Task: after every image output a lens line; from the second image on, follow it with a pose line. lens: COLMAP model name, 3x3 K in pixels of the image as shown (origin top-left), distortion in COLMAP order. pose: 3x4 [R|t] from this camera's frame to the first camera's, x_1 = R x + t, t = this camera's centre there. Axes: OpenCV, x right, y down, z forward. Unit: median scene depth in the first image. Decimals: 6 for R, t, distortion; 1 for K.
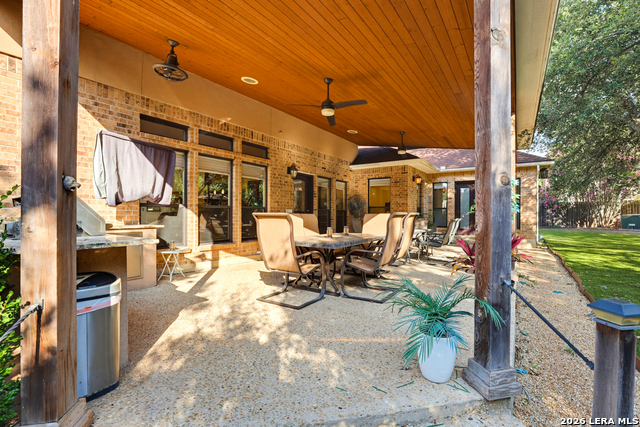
lens RADIAL K [[291.9, 0, 320.0], [0, 291.9, 213.5], [0, 0, 1]] dist [0.000320, 0.000026]
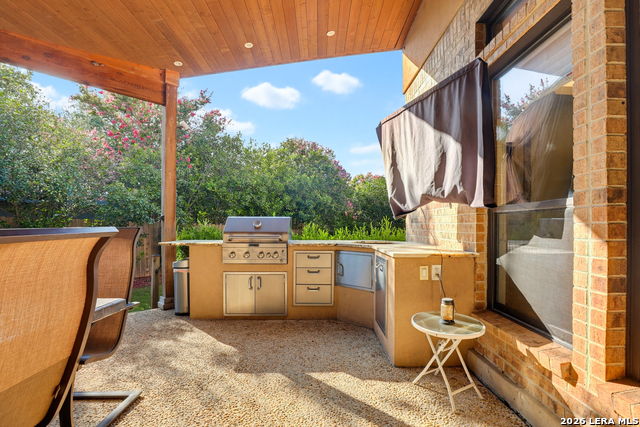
lens RADIAL K [[305.2, 0, 319.3], [0, 305.2, 225.4], [0, 0, 1]] dist [-0.000112, -0.000020]
pose [[-0.831030, -0.001818, -0.556225, -0.171007], [-0.002660, 0.999996, 0.000706, -0.010809], [0.556222, 0.002067, -0.831031, 1.608573]]
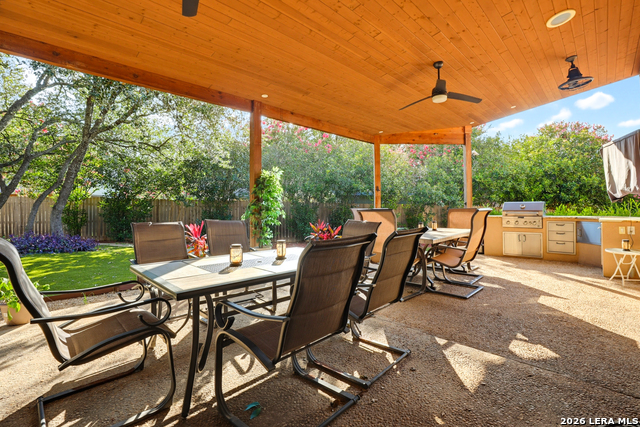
lens RADIAL K [[310.9, 0, 319.7], [0, 310.9, 201.5], [0, 0, 1]] dist [-0.035367, 0.000054]
pose [[-0.985529, 0.012463, 0.169047, 0.244014], [0.009267, 0.999763, -0.019682, -0.015376], [-0.169253, -0.017830, -0.985411, 2.495518]]
